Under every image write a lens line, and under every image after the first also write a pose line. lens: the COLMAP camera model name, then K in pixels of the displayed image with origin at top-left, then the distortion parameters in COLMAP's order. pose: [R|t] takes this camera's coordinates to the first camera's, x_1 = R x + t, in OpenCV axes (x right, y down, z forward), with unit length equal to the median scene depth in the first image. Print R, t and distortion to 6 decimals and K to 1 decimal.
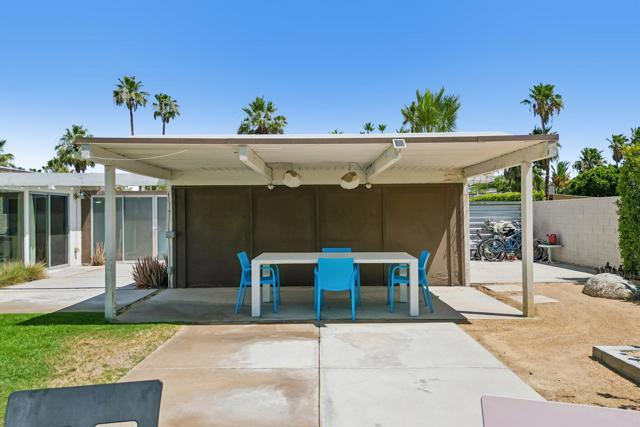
lens RADIAL K [[448.5, 0, 320.3], [0, 448.5, 212.9], [0, 0, 1]] dist [0.073848, -0.079858]
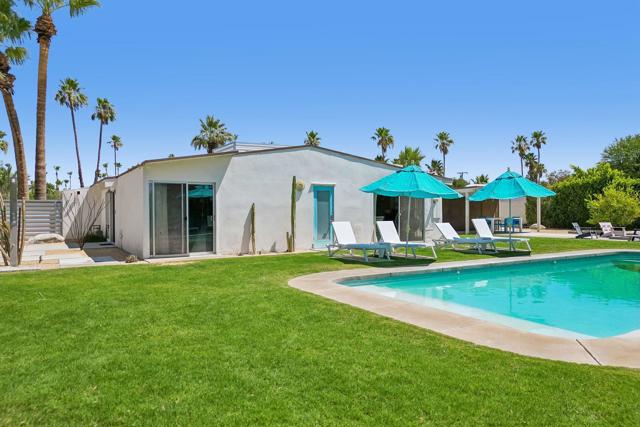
lens RADIAL K [[448.5, 0, 320.3], [0, 448.5, 212.9], [0, 0, 1]] dist [0.073848, -0.079858]
pose [[0.857384, 0.002394, 0.514672, -0.545260], [-0.004162, 0.999989, 0.002282, 0.009279], [-0.514661, -0.004099, 0.857384, -0.242008]]
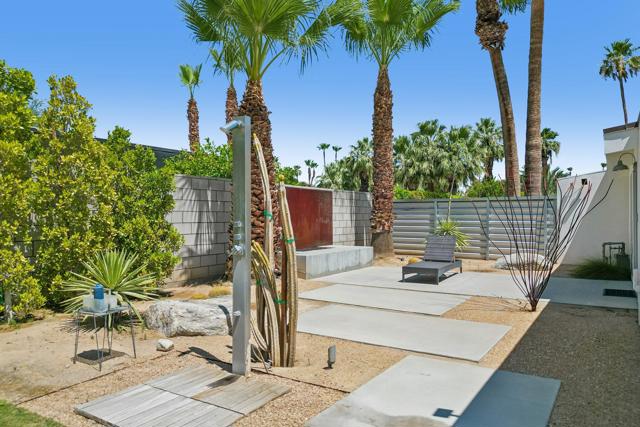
lens RADIAL K [[452.0, 0, 319.9], [0, 452.0, 214.5], [0, 0, 1]] dist [0.053672, -0.053957]
pose [[0.839518, 0.002376, -0.543327, -0.495331], [-0.001576, 0.999997, 0.001937, 0.009147], [0.543330, -0.000770, 0.839519, 0.031626]]
